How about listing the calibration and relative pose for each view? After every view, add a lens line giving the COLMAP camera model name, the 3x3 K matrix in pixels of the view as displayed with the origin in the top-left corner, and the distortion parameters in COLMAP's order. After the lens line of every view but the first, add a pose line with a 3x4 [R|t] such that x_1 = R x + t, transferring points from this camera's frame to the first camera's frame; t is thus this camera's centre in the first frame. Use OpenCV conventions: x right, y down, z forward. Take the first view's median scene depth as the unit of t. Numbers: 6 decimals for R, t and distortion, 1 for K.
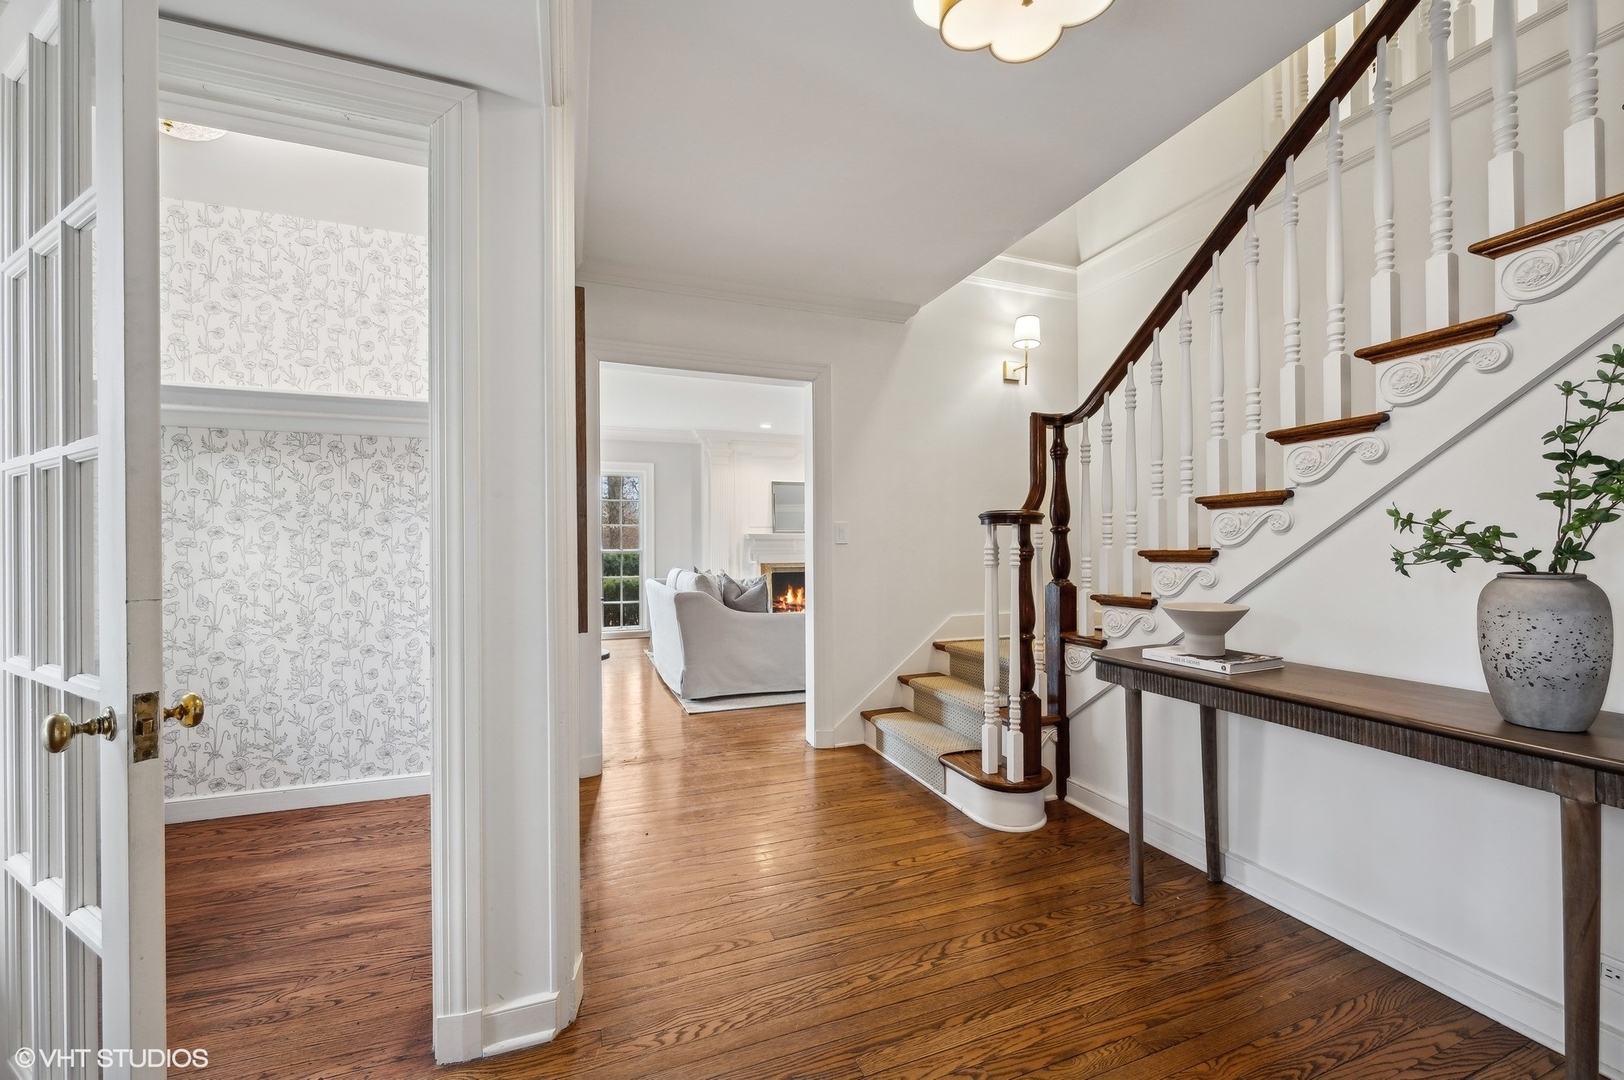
lens RADIAL K [[645.5, 0, 823.0], [0, 645.5, 545.2], [0, 0, 1]] dist [-0.007745, 0.000989]
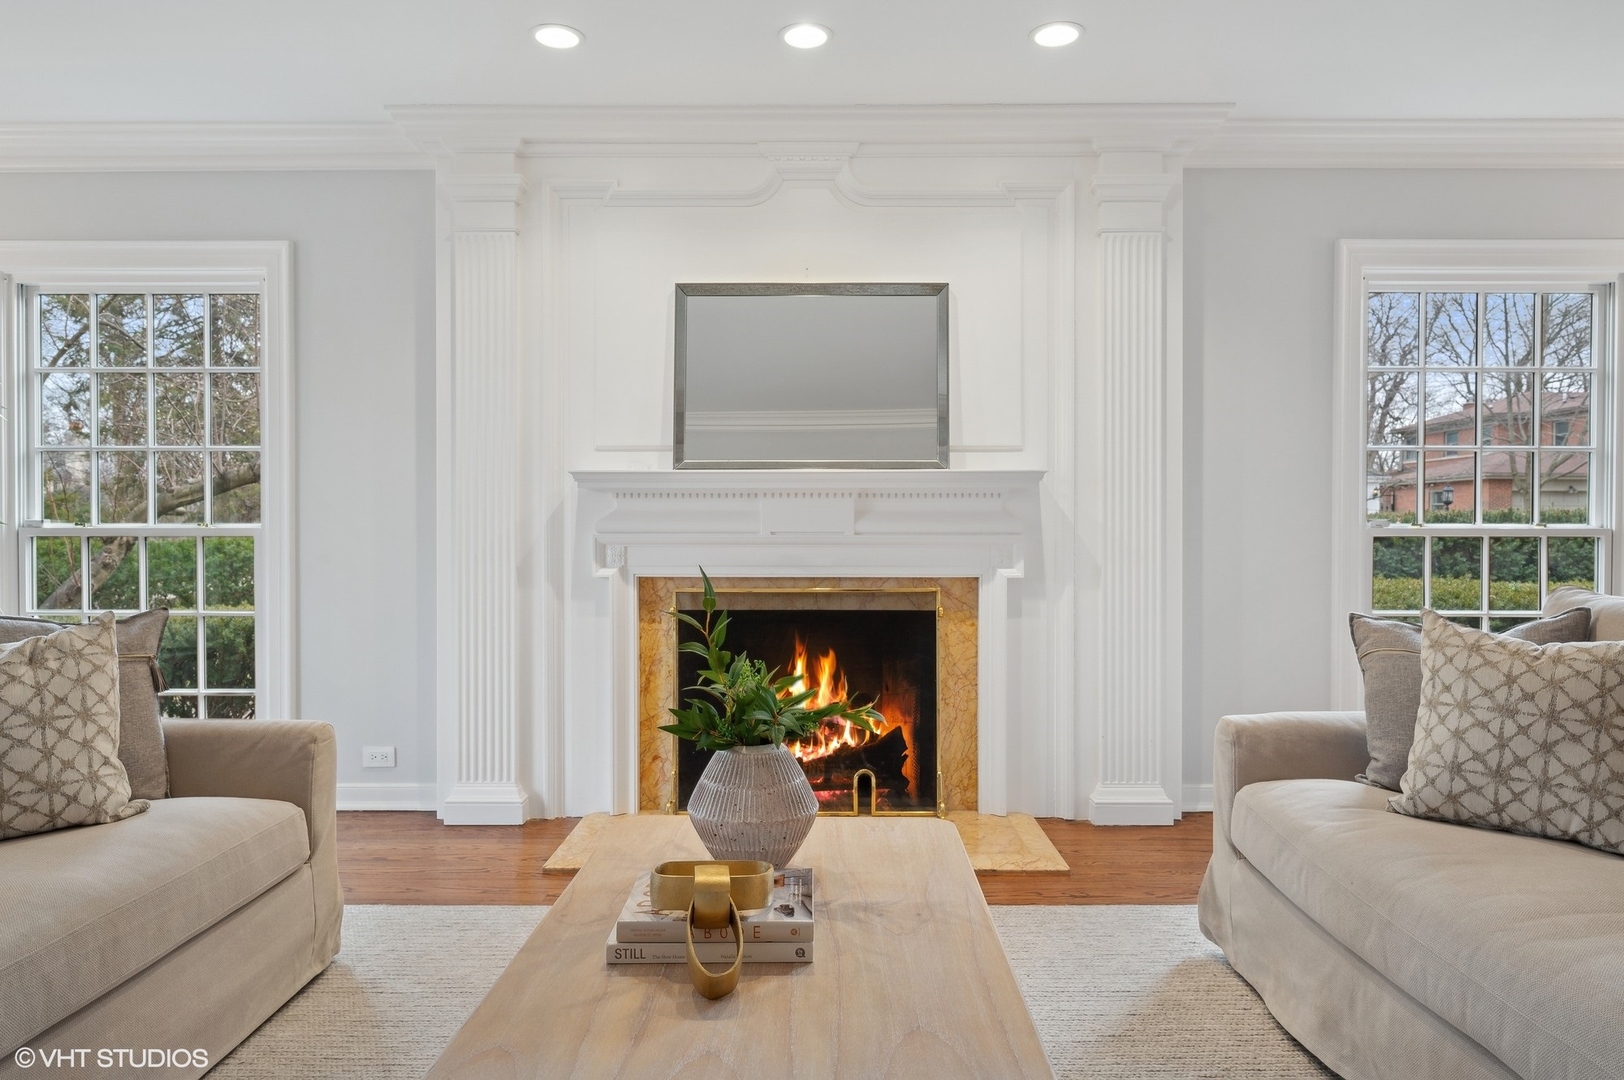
lens RADIAL K [[1069.2, 0, 810.5], [0, 1069.2, 541.5], [0, 0, 1]] dist [-0.003177, 0.000546]
pose [[0.931300, 0.010736, -0.364094, 0.472579], [-0.004649, 0.999834, 0.017590, 0.014760], [0.364223, -0.014689, 0.931196, 1.891697]]
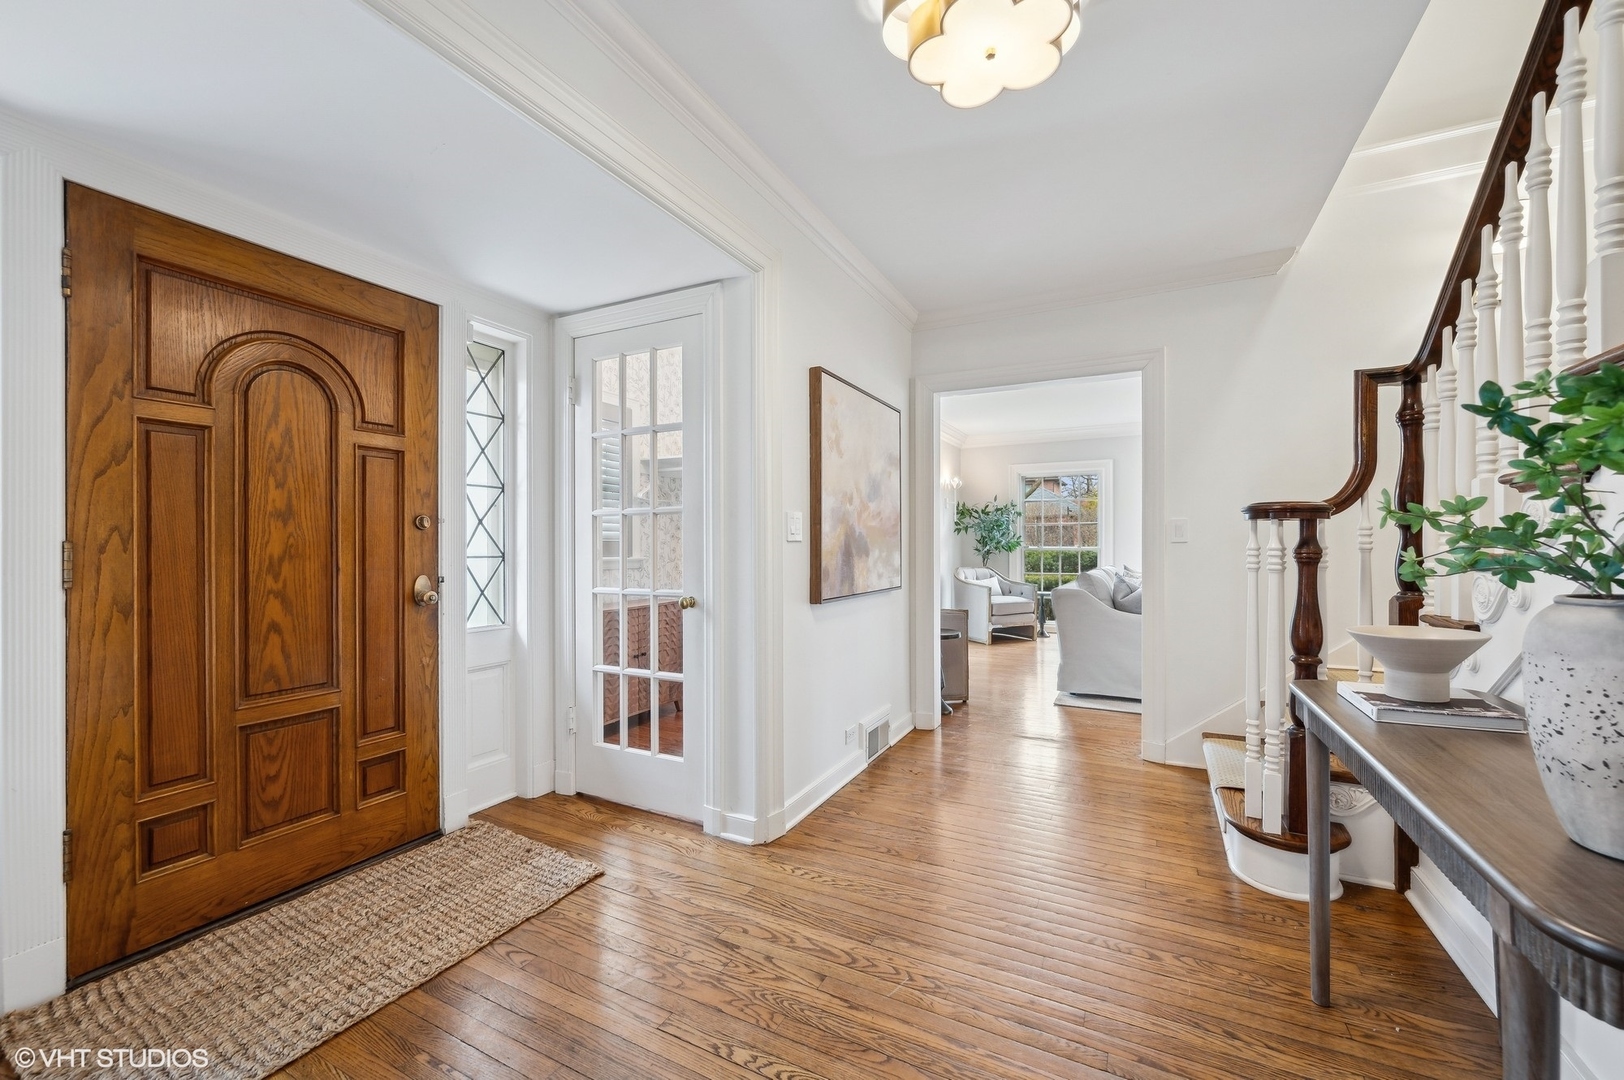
lens RADIAL K [[645.5, 0, 801.9], [0, 645.5, 545.7], [0, 0, 1]] dist [-0.007745, 0.000989]
pose [[0.656528, 0.005761, -0.754279, 0.504189], [-0.001388, 0.999978, 0.006429, -0.003534], [0.754300, -0.003174, 0.656522, 0.010289]]
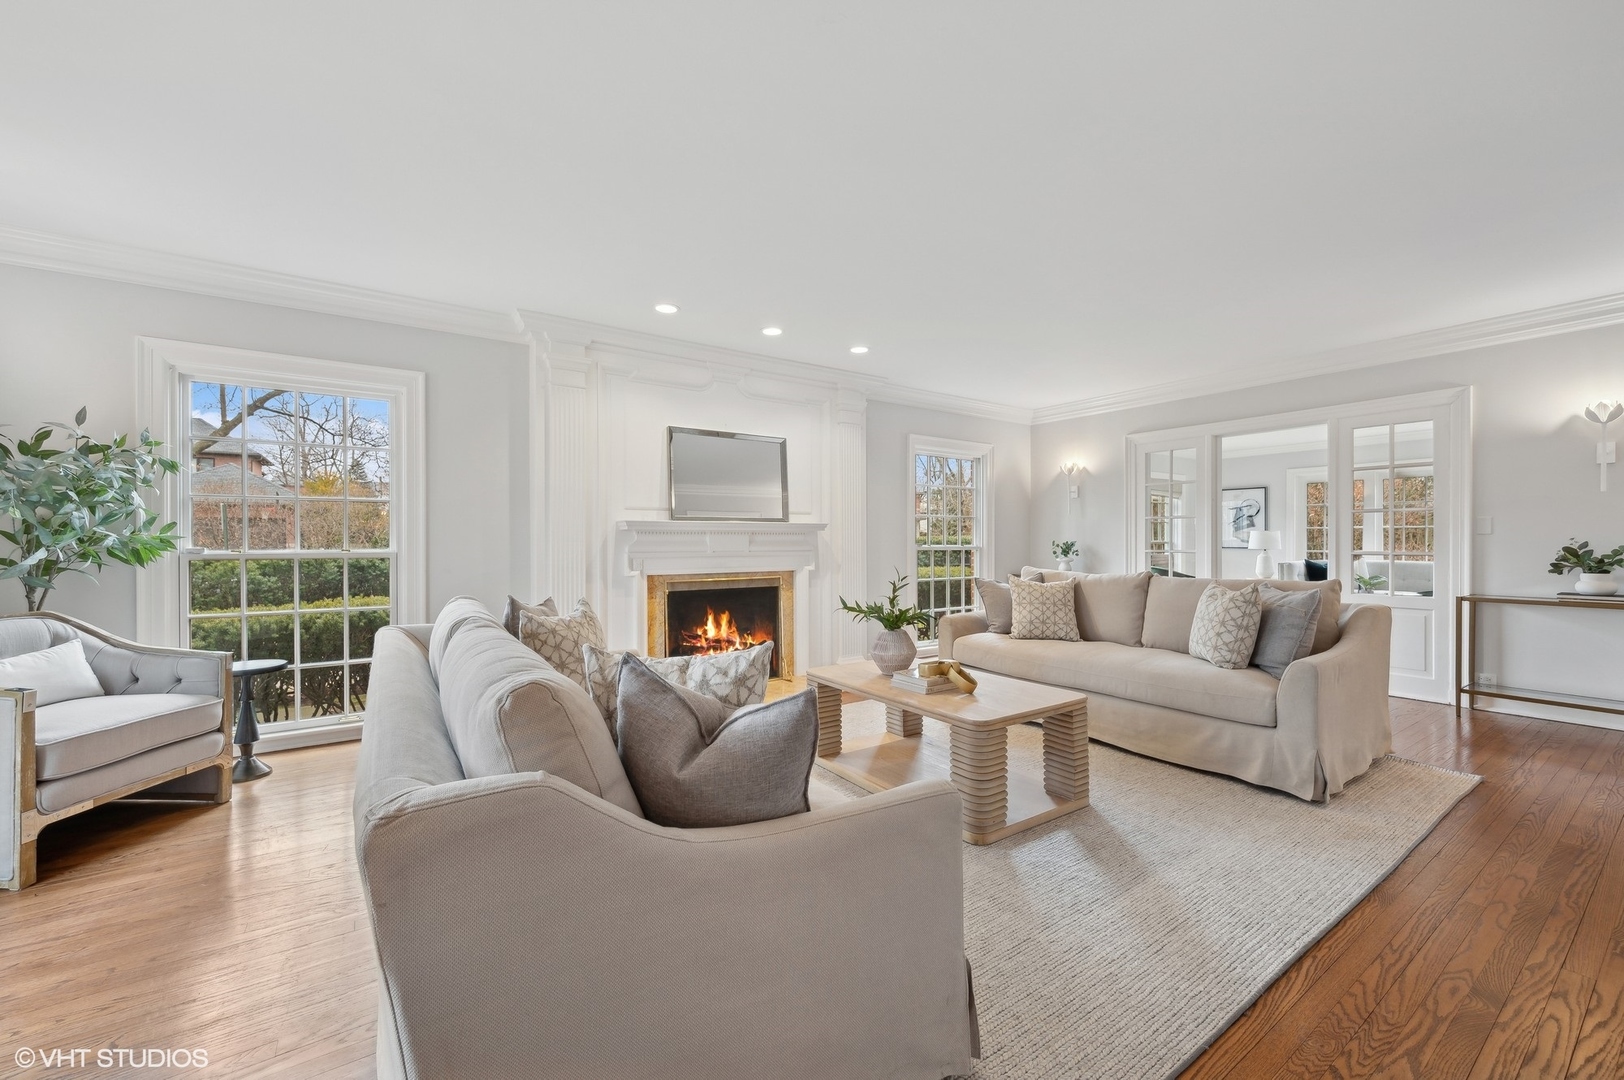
lens RADIAL K [[645.5, 0, 830.3], [0, 645.5, 542.8], [0, 0, 1]] dist [-0.007745, 0.000989]
pose [[0.968729, 0.002173, 0.248113, -0.260127], [-0.002541, 0.999996, 0.001161, 0.000609], [-0.248110, -0.001755, 0.968730, 1.383618]]
